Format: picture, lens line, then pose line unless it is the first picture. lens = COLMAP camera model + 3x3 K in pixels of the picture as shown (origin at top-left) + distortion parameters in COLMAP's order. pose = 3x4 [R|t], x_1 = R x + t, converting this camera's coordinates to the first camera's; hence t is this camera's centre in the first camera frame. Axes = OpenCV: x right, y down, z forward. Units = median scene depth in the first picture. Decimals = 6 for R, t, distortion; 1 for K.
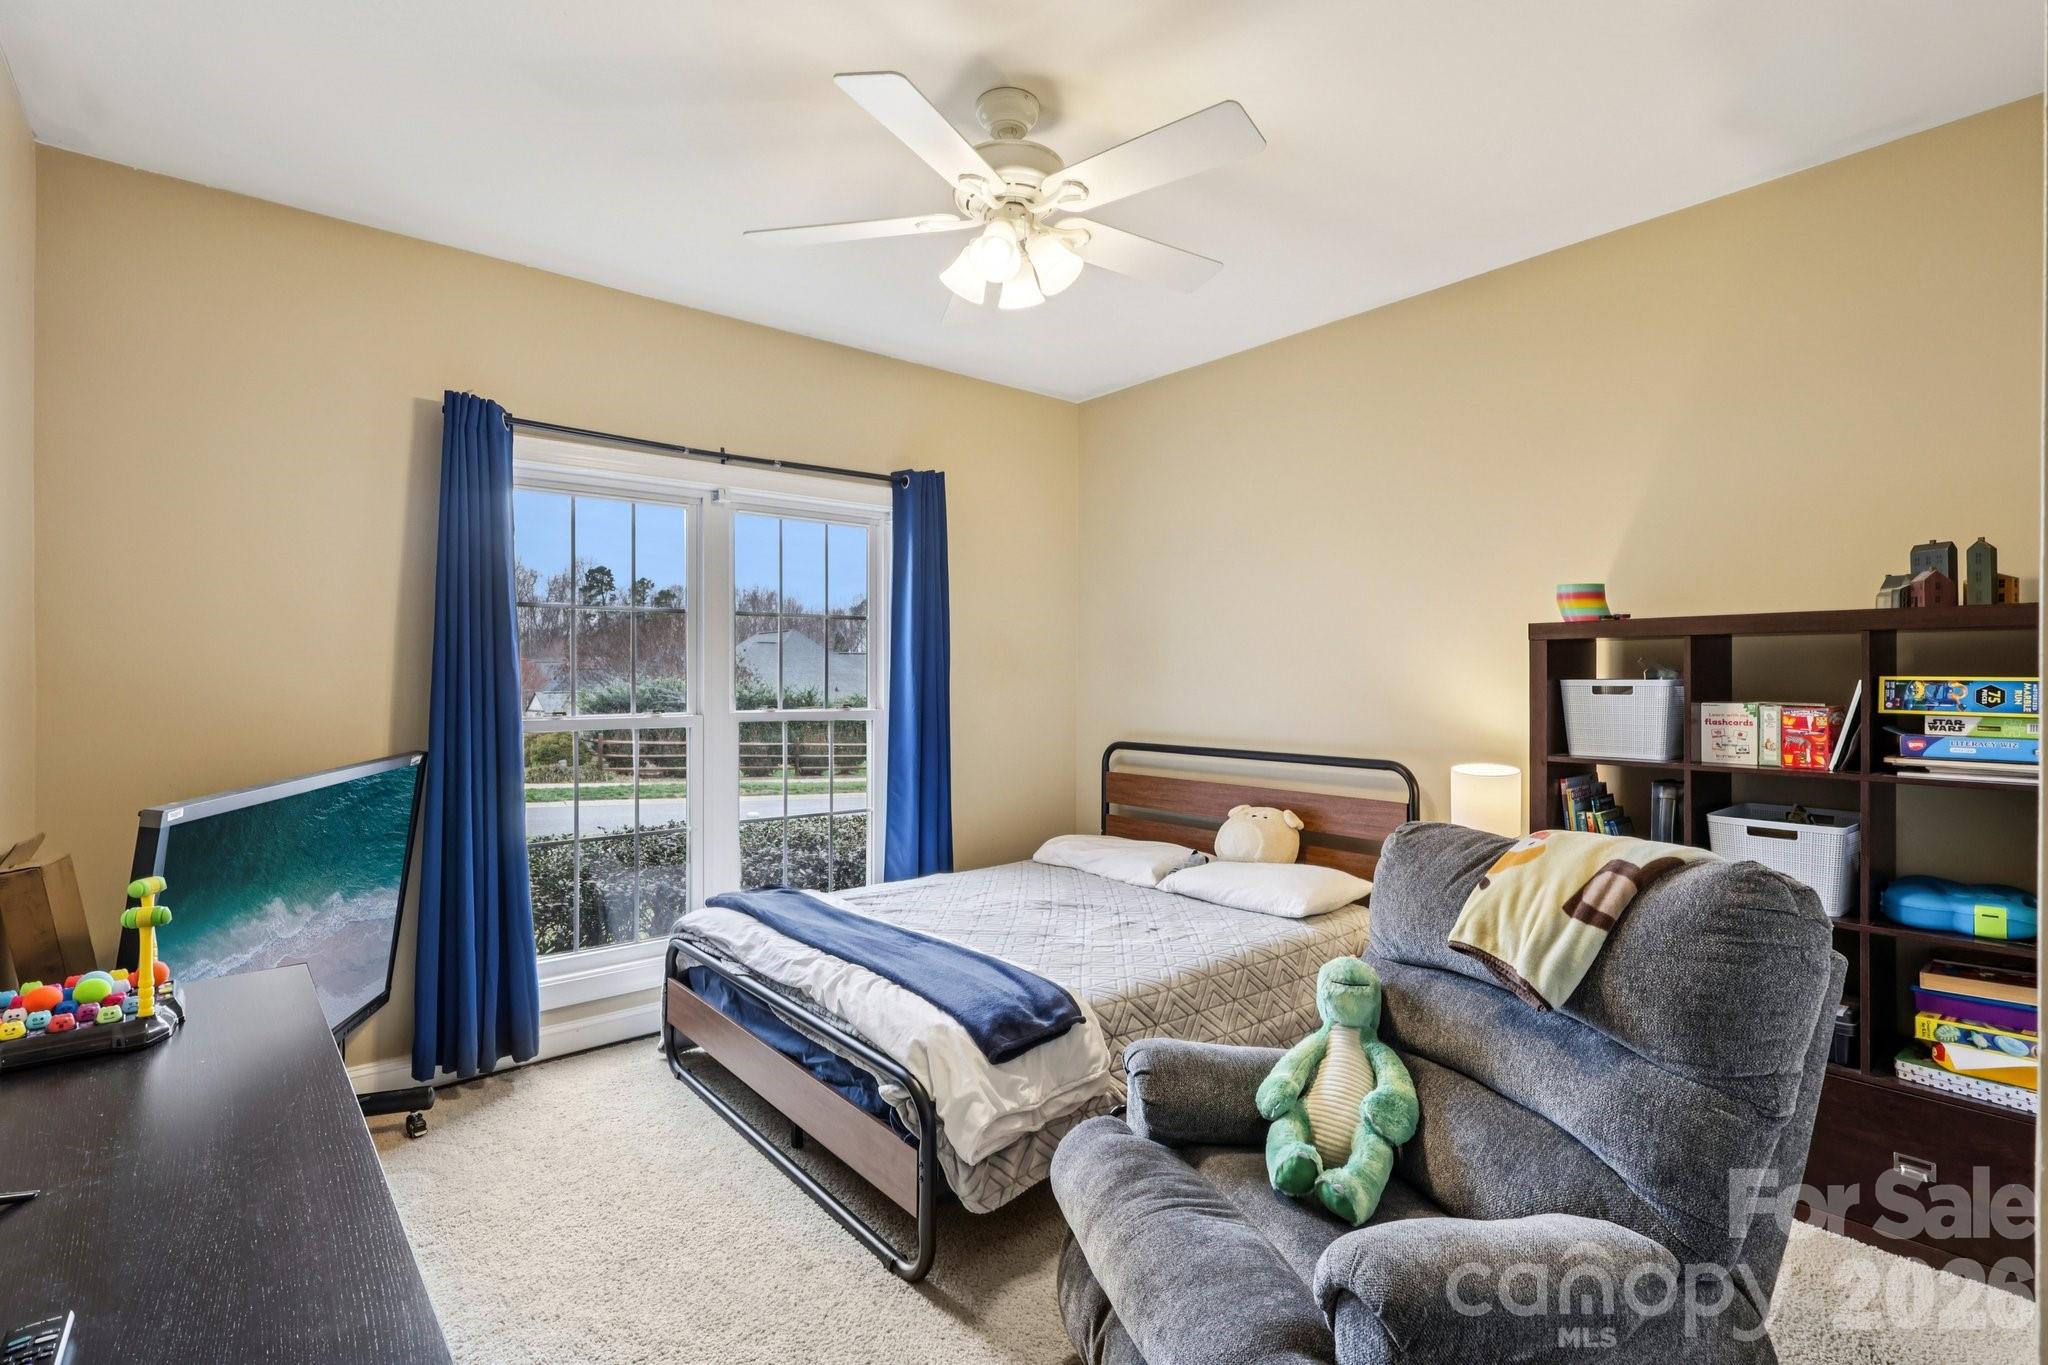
lens RADIAL K [[953.1, 0, 1020.3], [0, 953.1, 681.0], [0, 0, 1]] dist [0.002140, 0.000147]
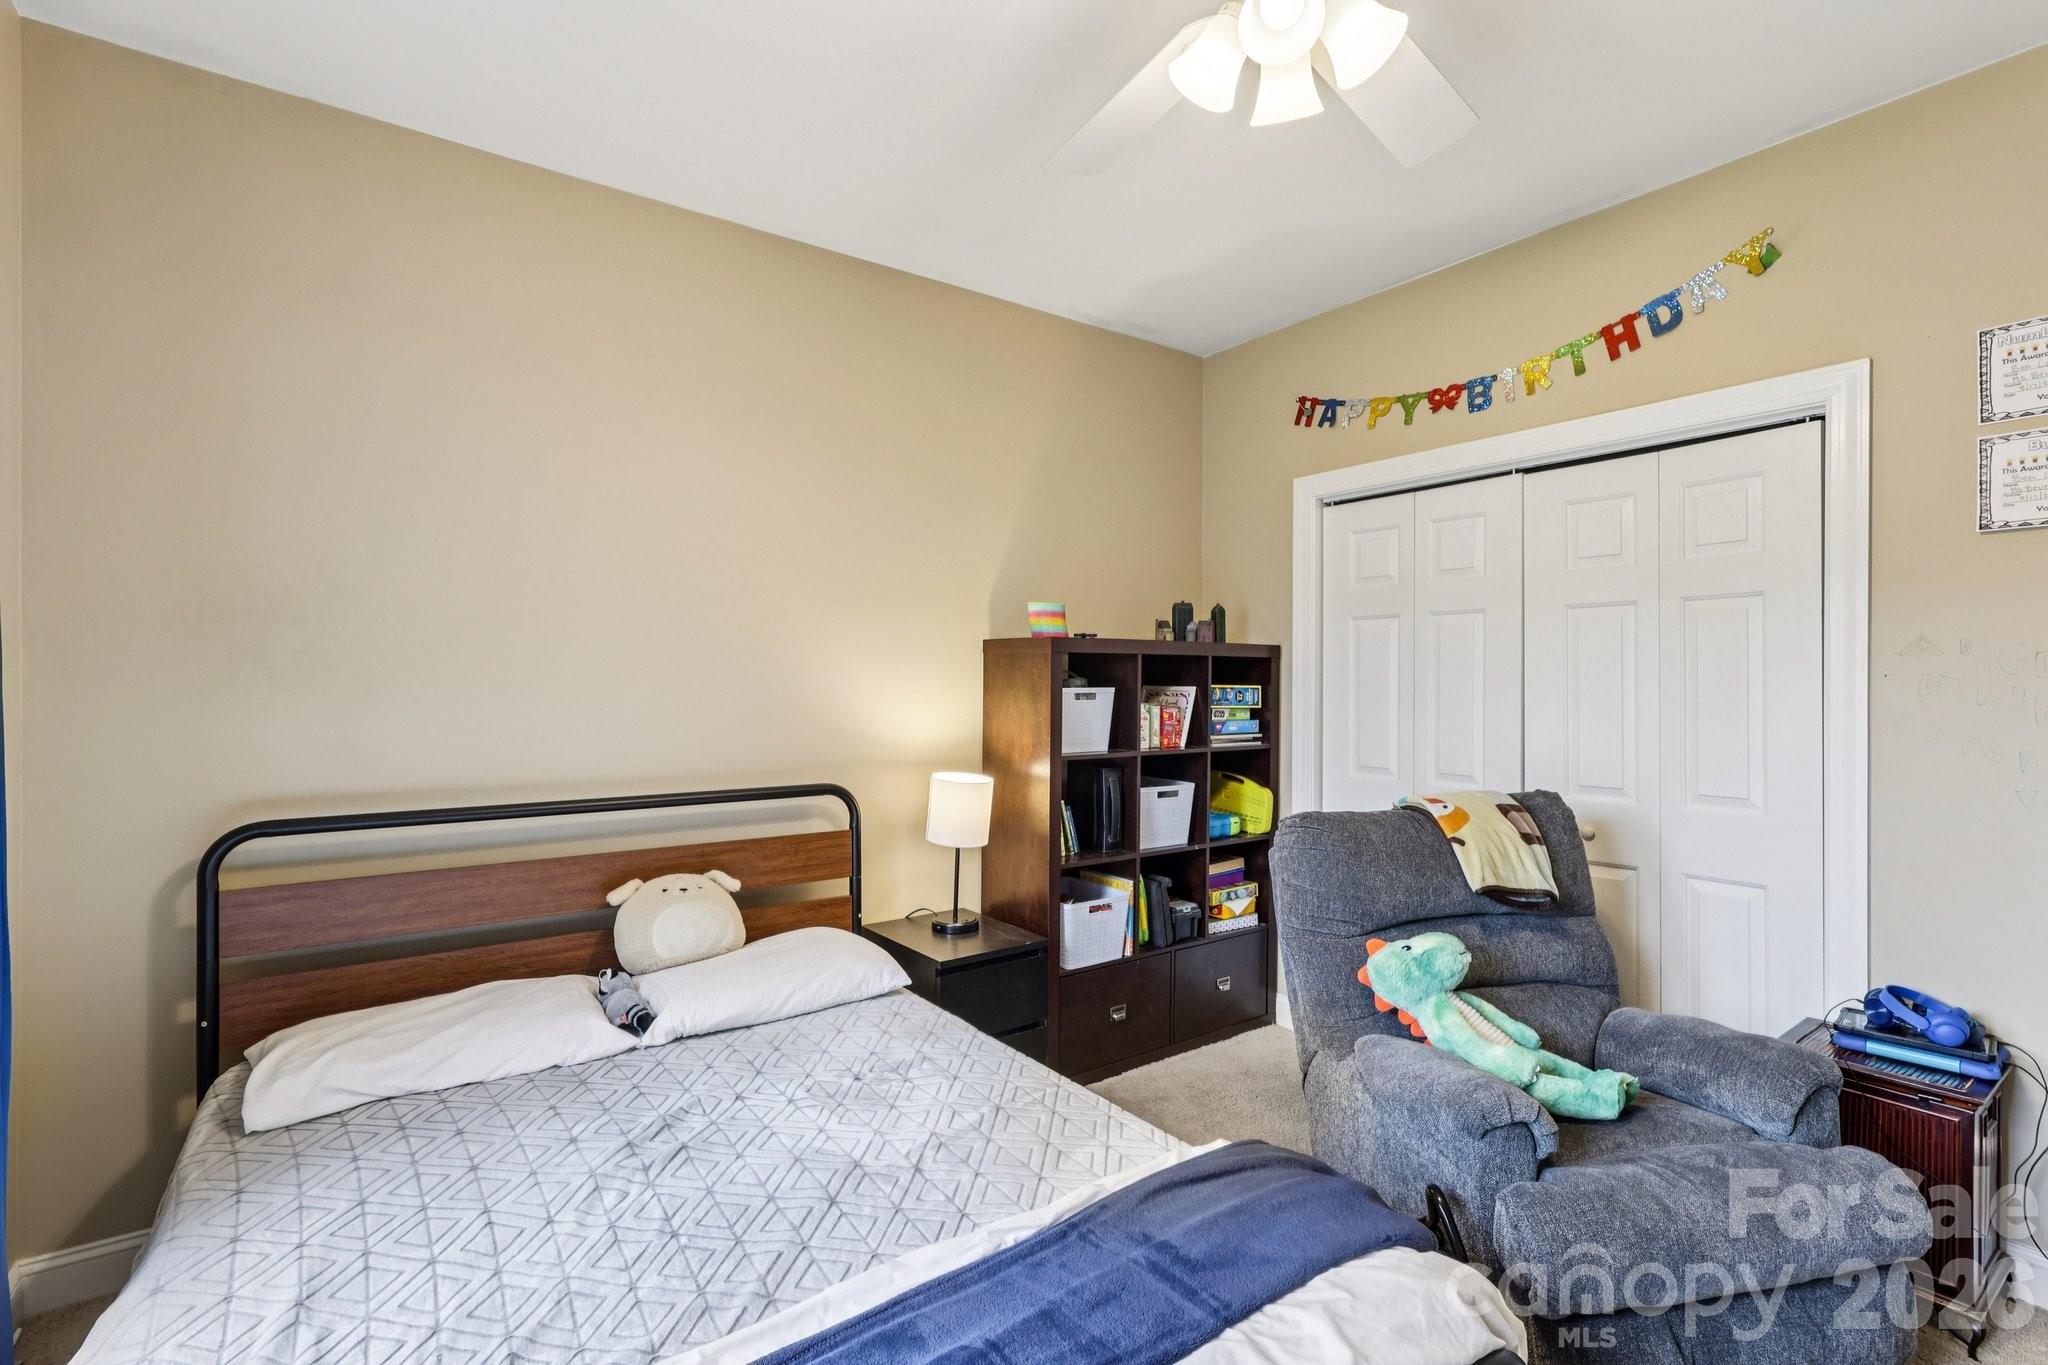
lens RADIAL K [[953.1, 0, 1024.1], [0, 953.1, 674.7], [0, 0, 1]] dist [0.002140, 0.000147]
pose [[0.060717, 0.008630, 0.998118, -0.630899], [0.002198, 0.999959, -0.008780, -0.007733], [-0.998153, 0.002727, 0.060695, 1.080870]]
